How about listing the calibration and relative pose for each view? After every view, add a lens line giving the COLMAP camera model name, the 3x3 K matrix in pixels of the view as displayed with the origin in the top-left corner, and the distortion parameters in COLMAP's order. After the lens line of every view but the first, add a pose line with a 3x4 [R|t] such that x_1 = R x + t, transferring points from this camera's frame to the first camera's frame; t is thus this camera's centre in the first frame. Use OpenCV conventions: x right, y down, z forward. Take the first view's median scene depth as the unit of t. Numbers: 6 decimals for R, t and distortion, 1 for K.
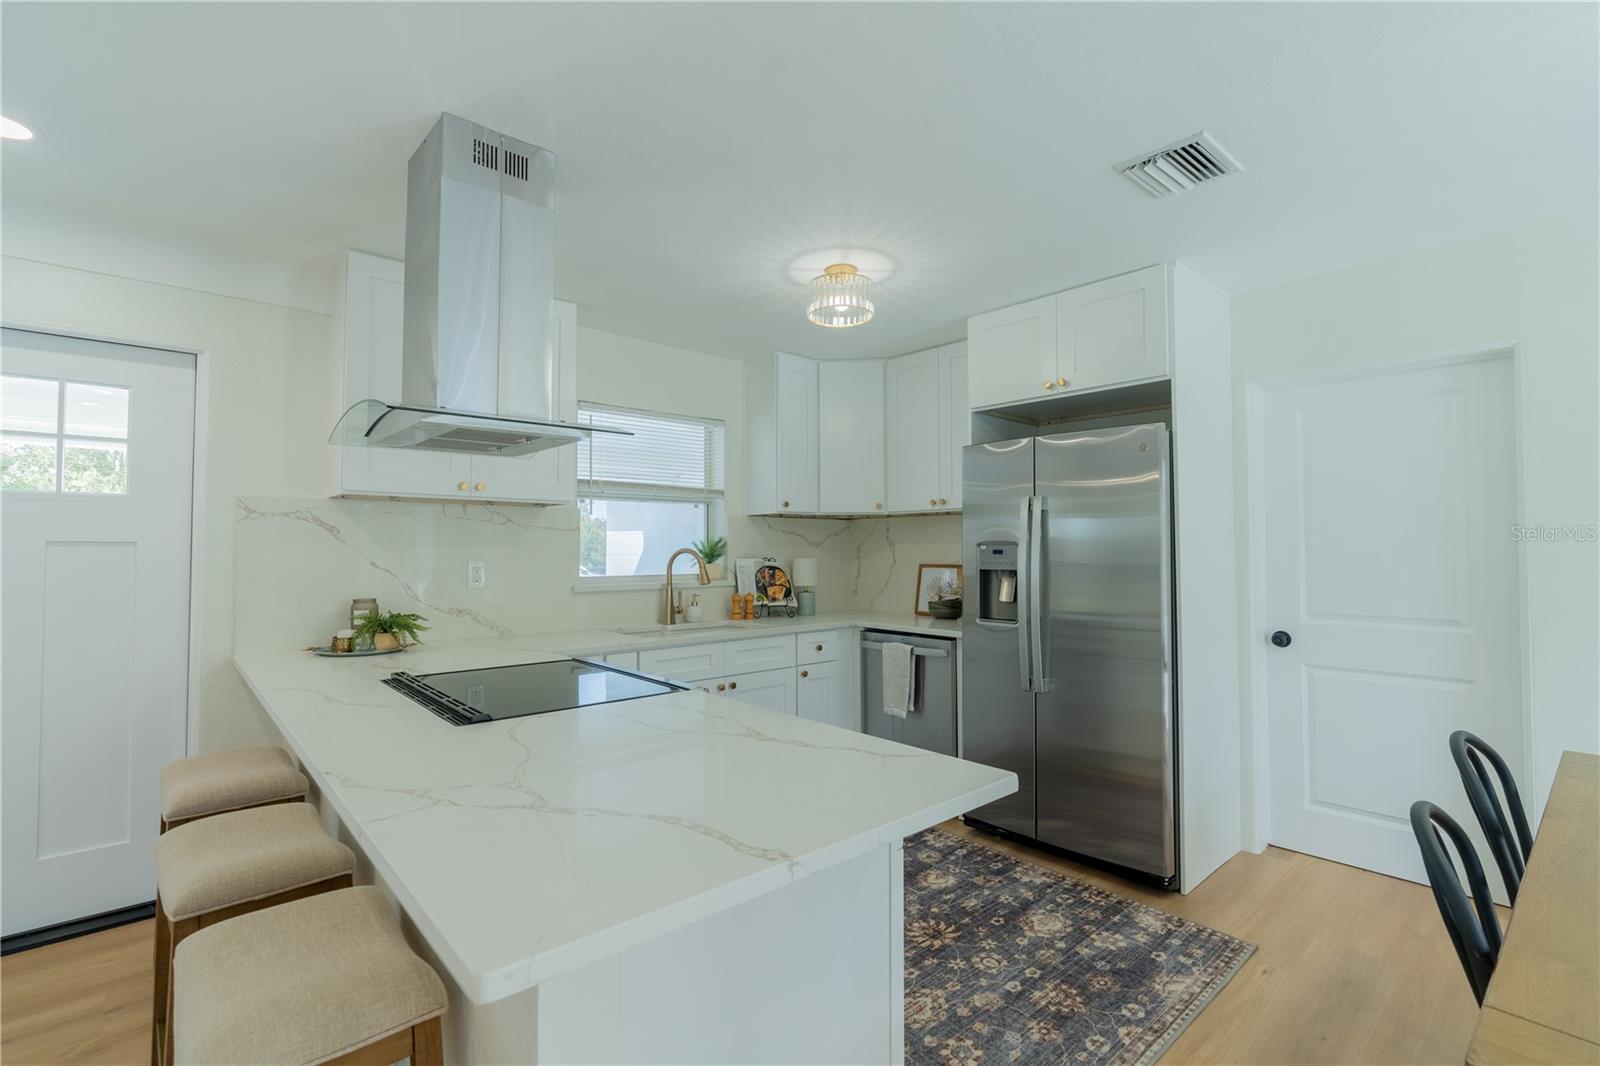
lens RADIAL K [[725.6, 0, 800.0], [0, 725.6, 533.0], [0, 0, 1]] dist [-0.000310, 0.001058]
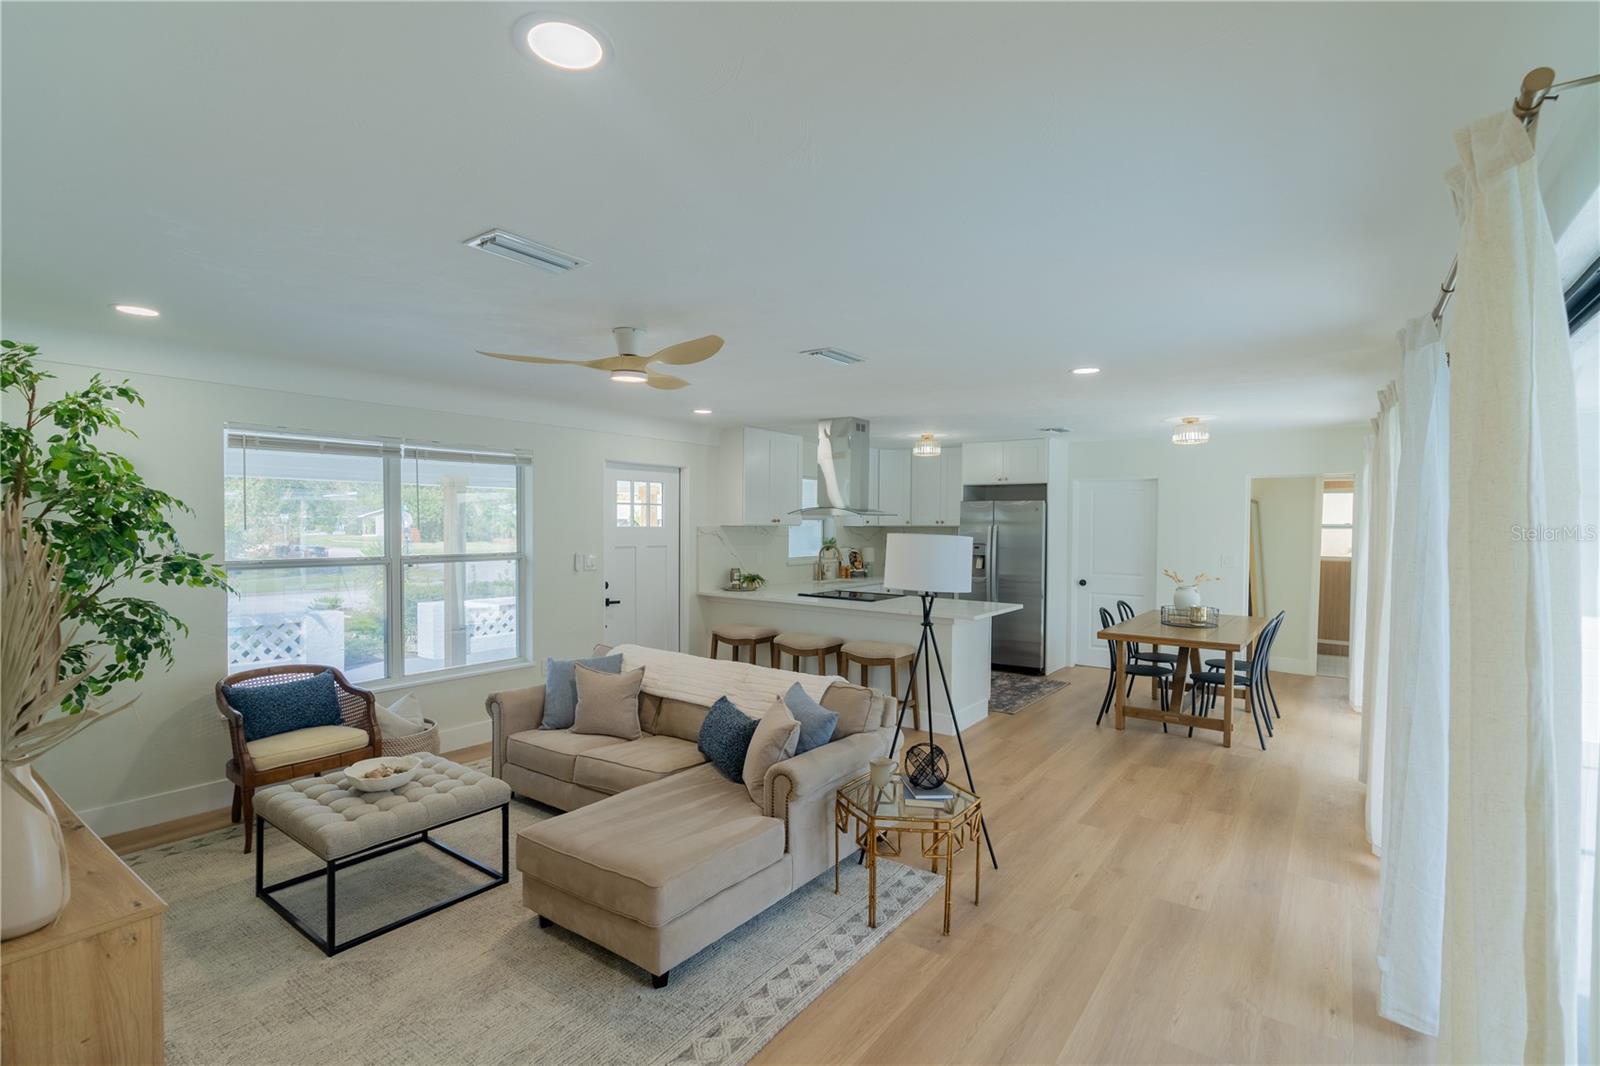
lens RADIAL K [[738.8, 0, 794.7], [0, 738.8, 549.5], [0, 0, 1]] dist [0.012486, 0.000344]
pose [[0.980880, -0.000139, 0.194613, -0.739748], [-0.011291, 0.998275, 0.057620, -0.094672], [-0.194286, -0.058716, 0.979186, -1.190129]]
